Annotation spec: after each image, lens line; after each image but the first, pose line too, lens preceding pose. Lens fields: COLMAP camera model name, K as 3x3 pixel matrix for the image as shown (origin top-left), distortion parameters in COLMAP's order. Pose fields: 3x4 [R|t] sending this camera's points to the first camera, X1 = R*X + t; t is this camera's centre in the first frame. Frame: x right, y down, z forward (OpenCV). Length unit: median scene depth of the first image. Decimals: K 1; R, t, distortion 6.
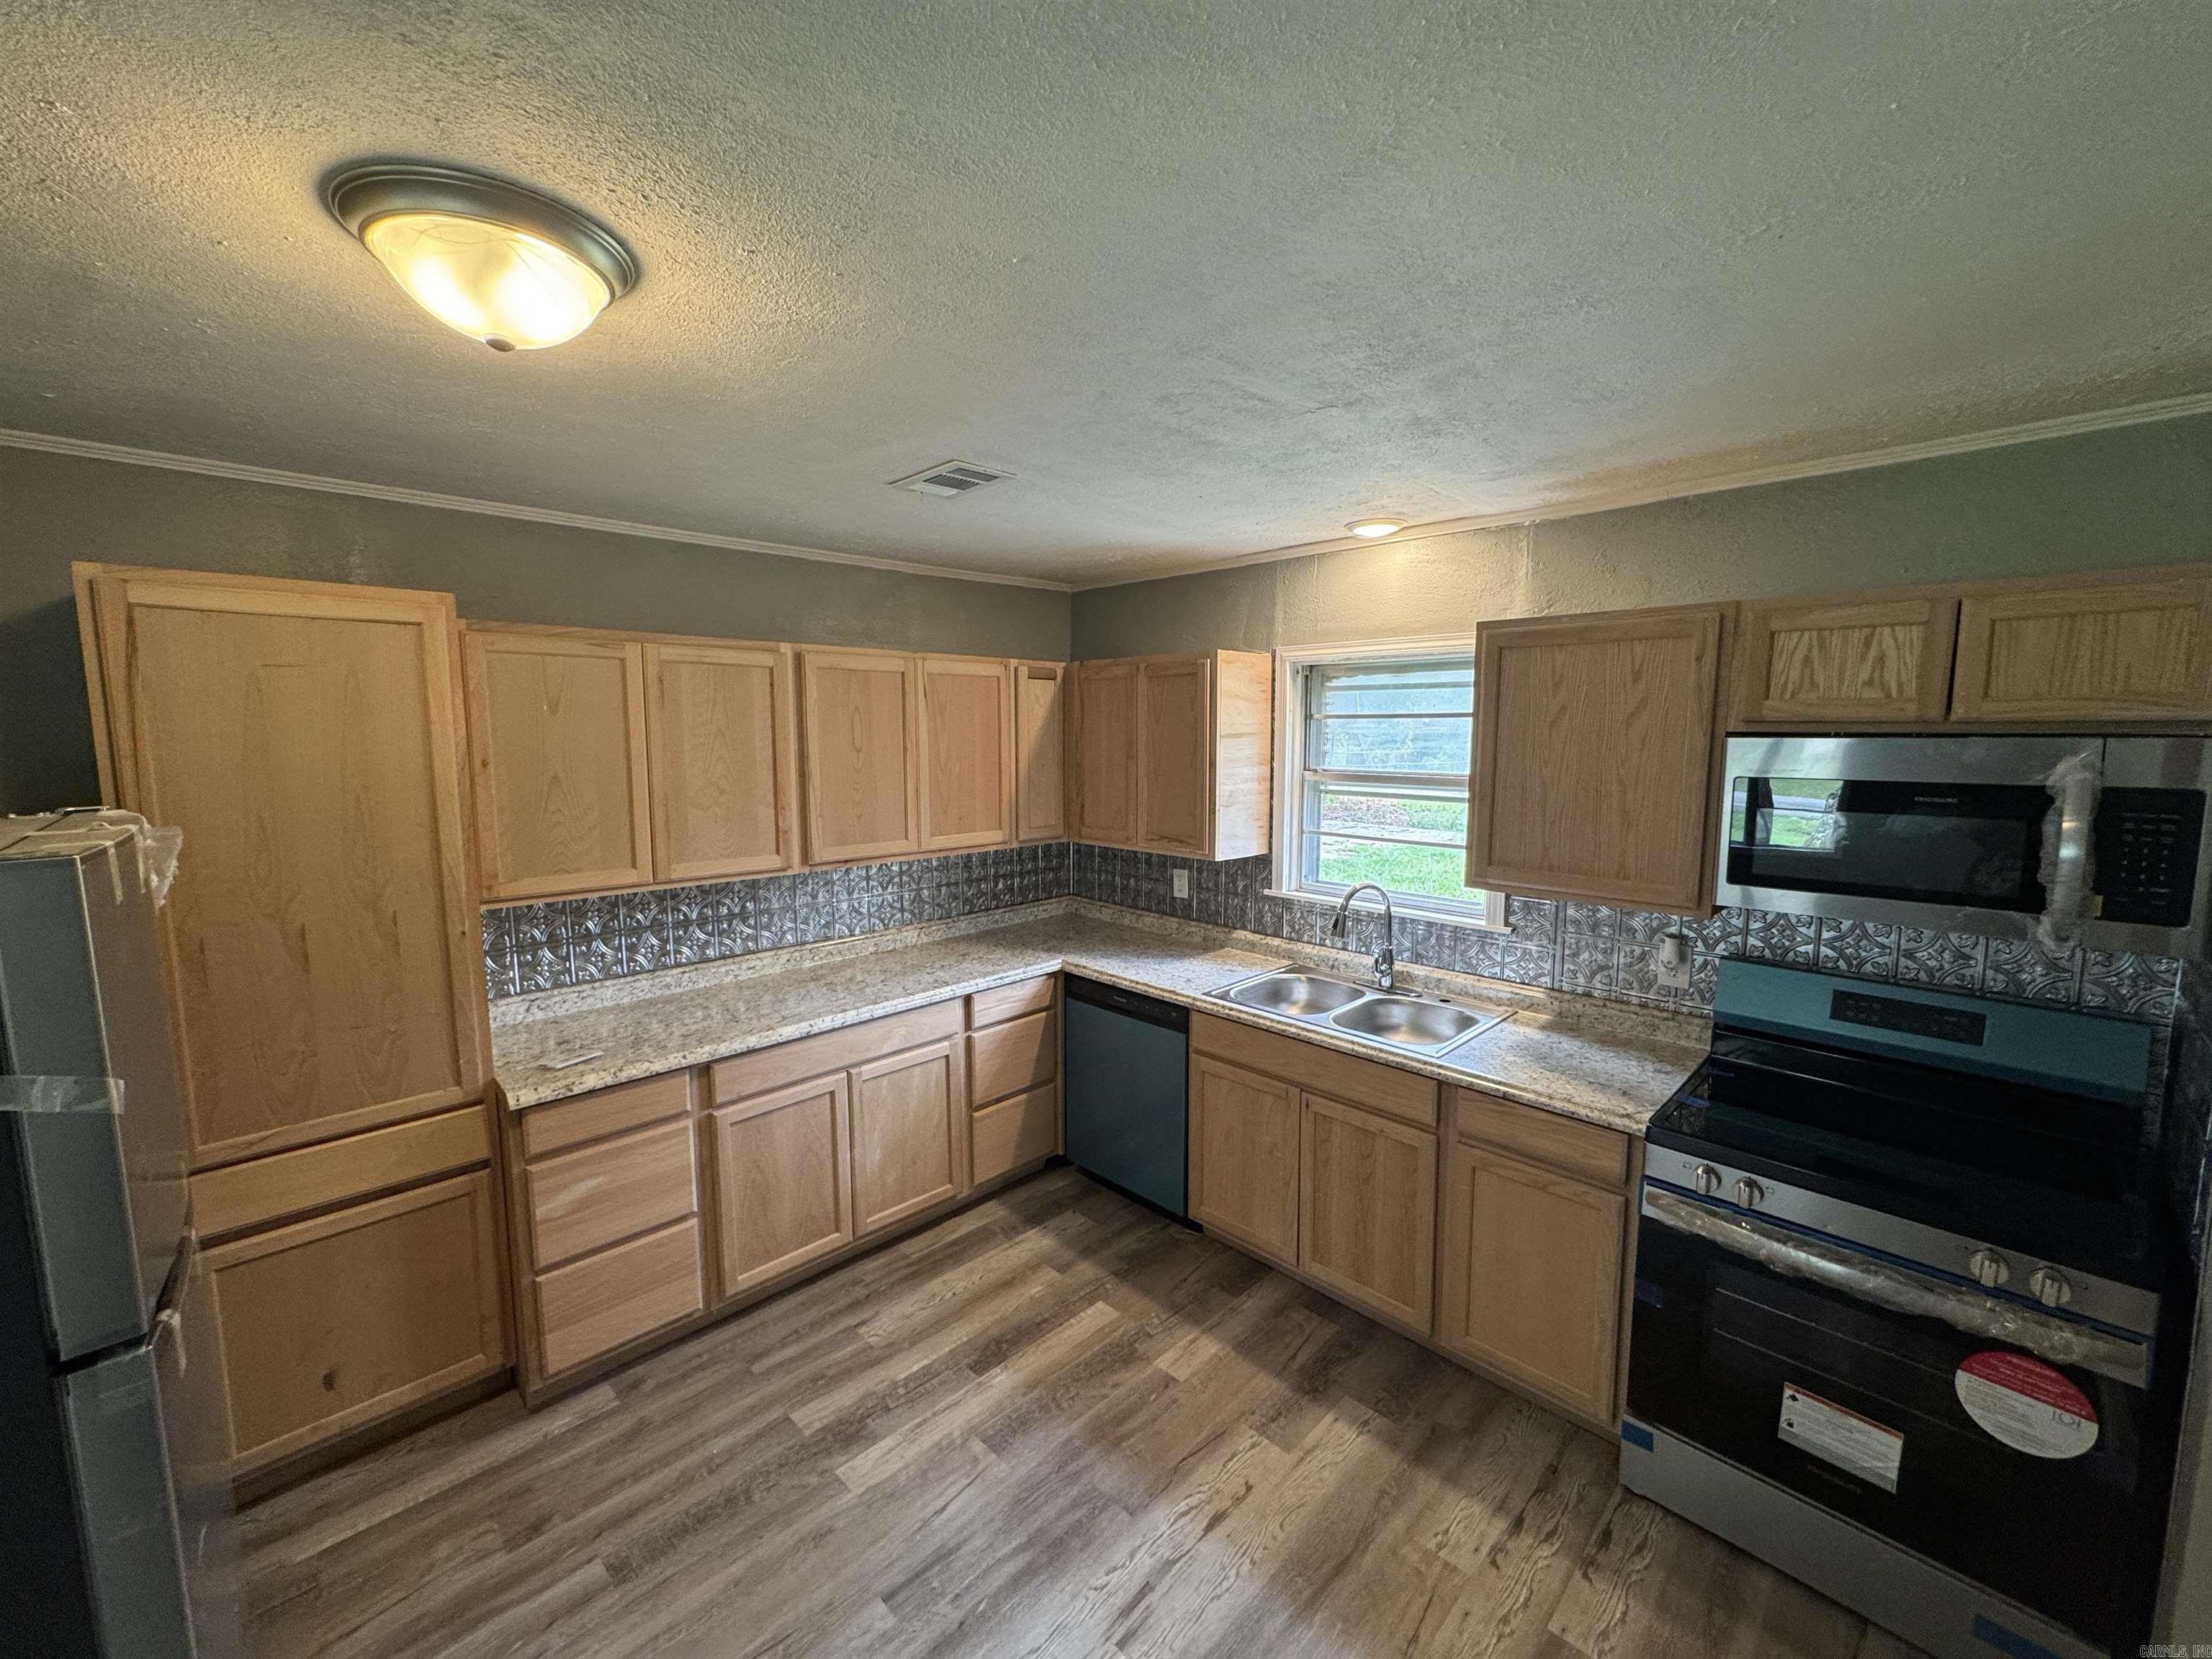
lens RADIAL K [[887.3, 0, 1106.0], [0, 887.3, 829.5], [0, 0, 1]] dist [-0.000746, 0.000756]
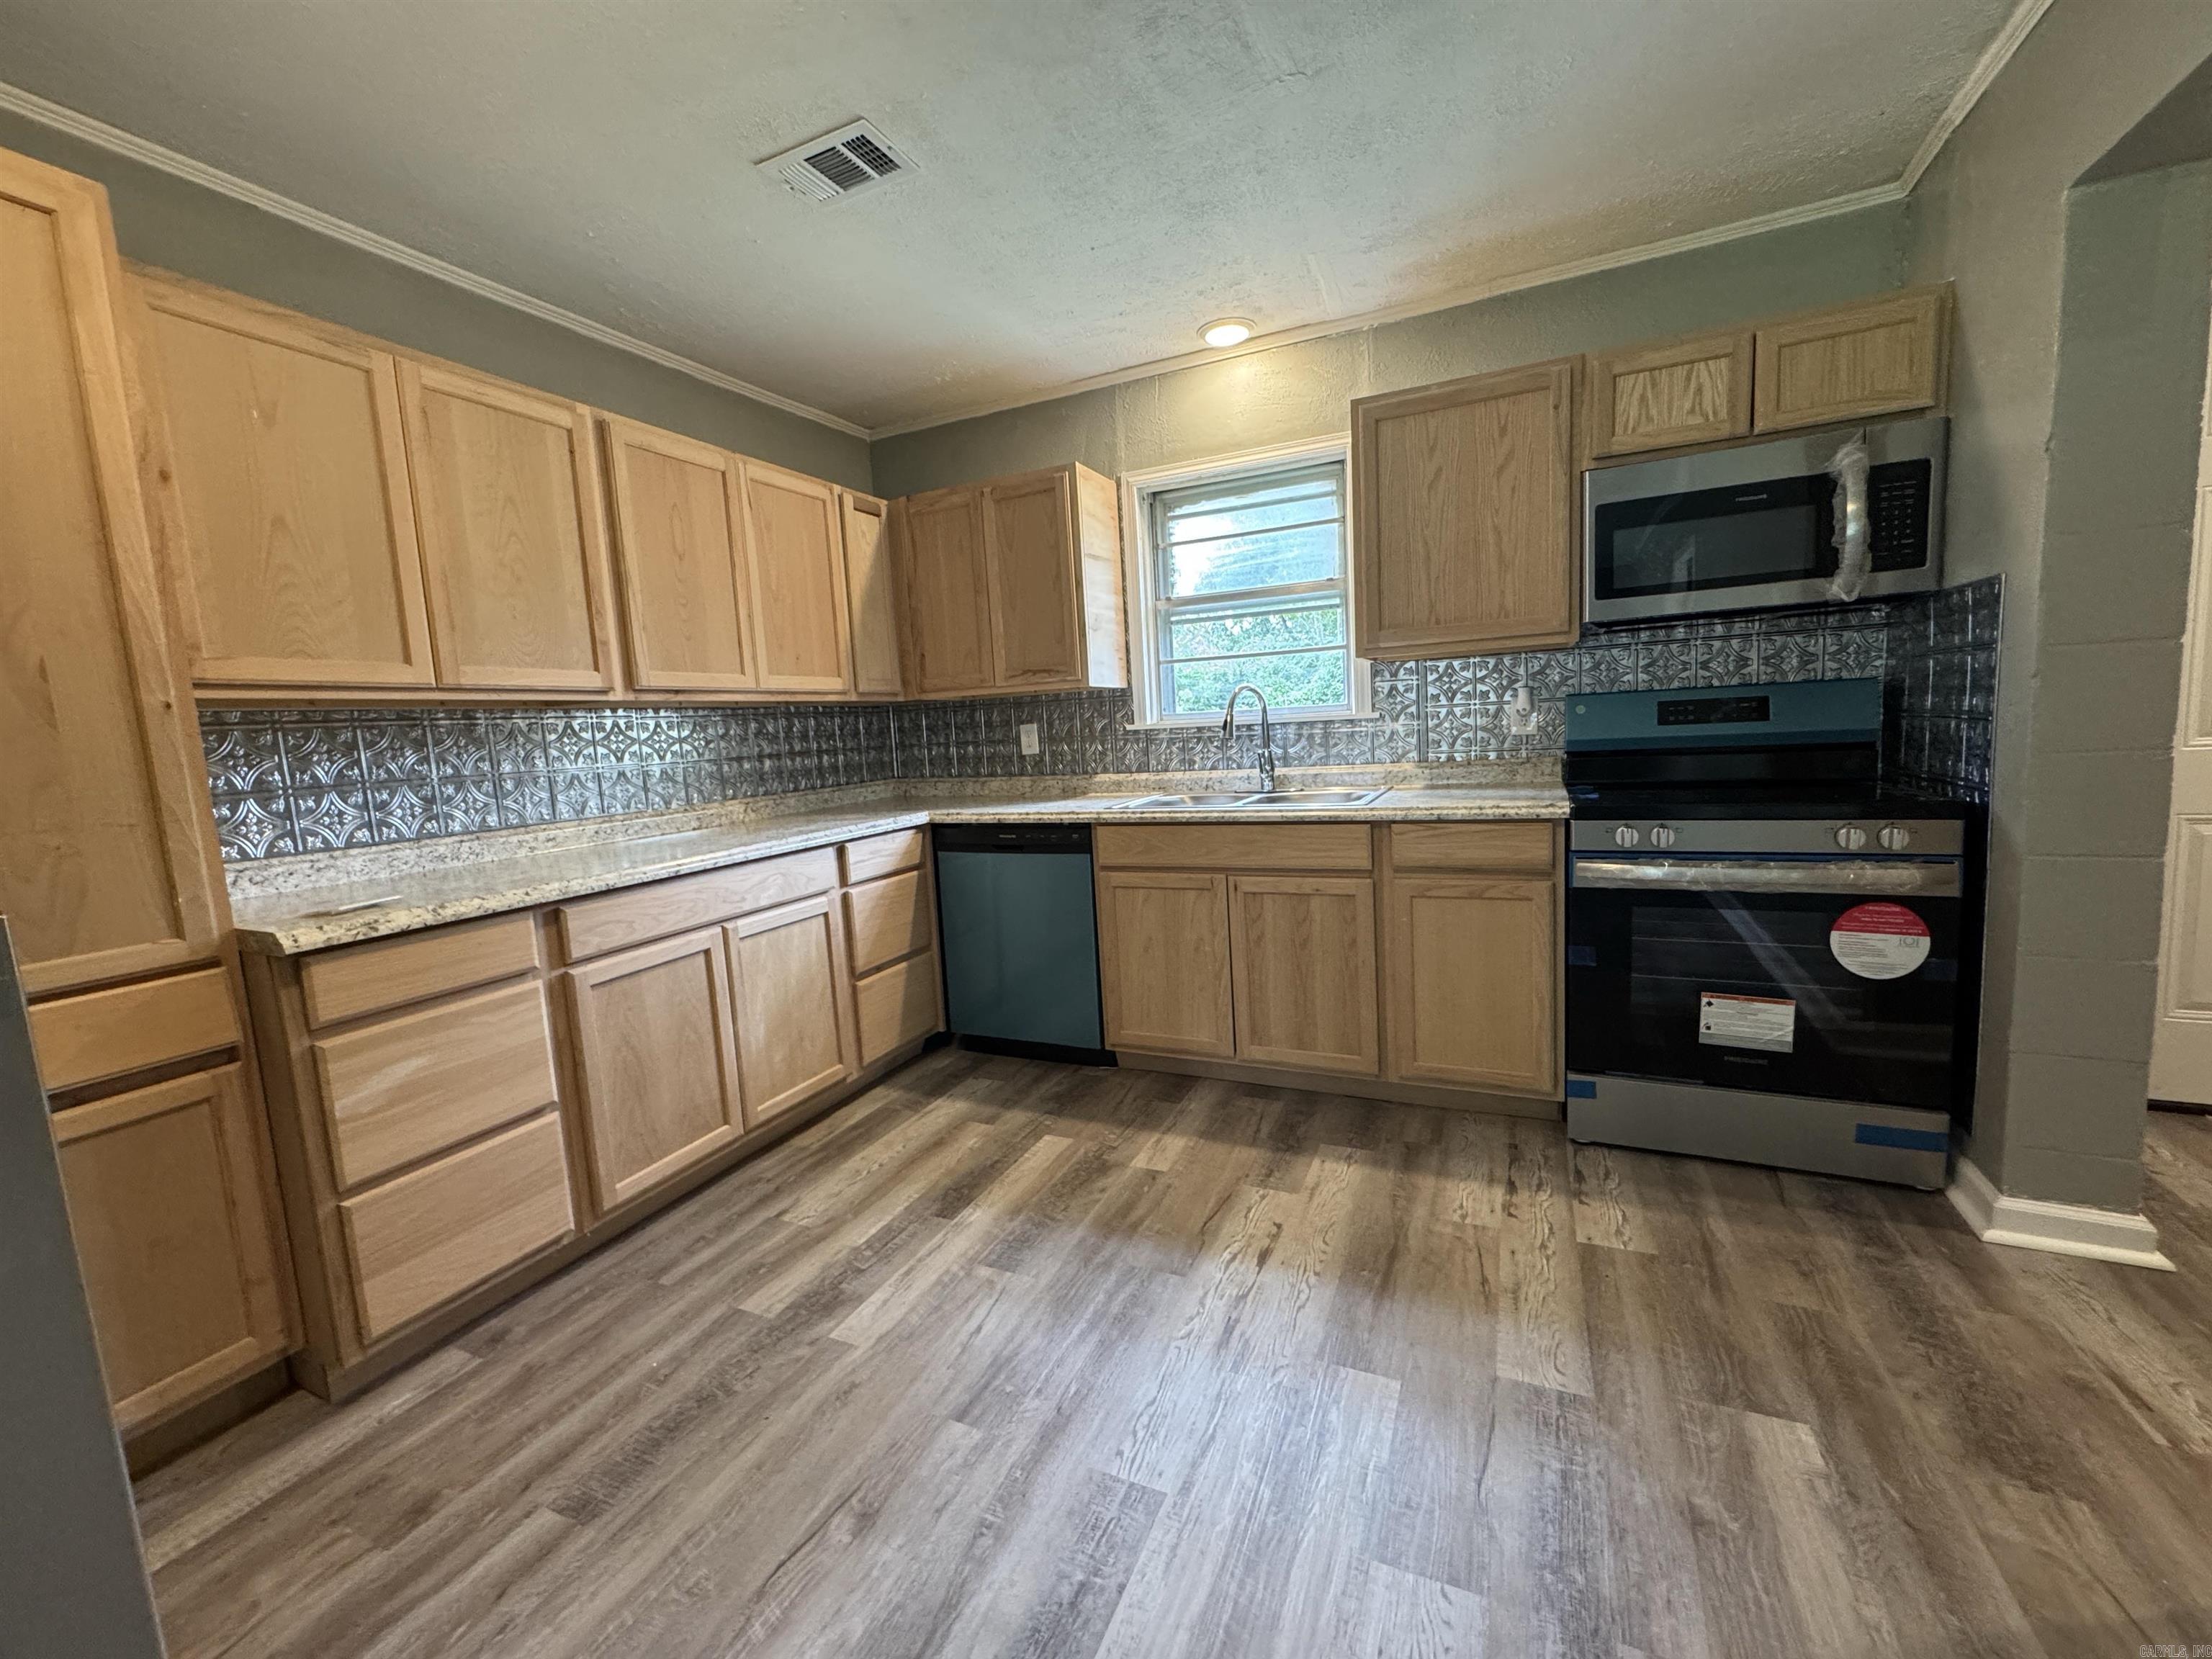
lens RADIAL K [[887.3, 0, 1106.0], [0, 887.3, 829.5], [0, 0, 1]] dist [-0.000746, 0.000756]
pose [[0.936538, -0.092052, 0.338265, -0.258433], [0.094350, 0.995492, 0.009680, 0.236756], [-0.337631, 0.022849, 0.941001, 0.114496]]
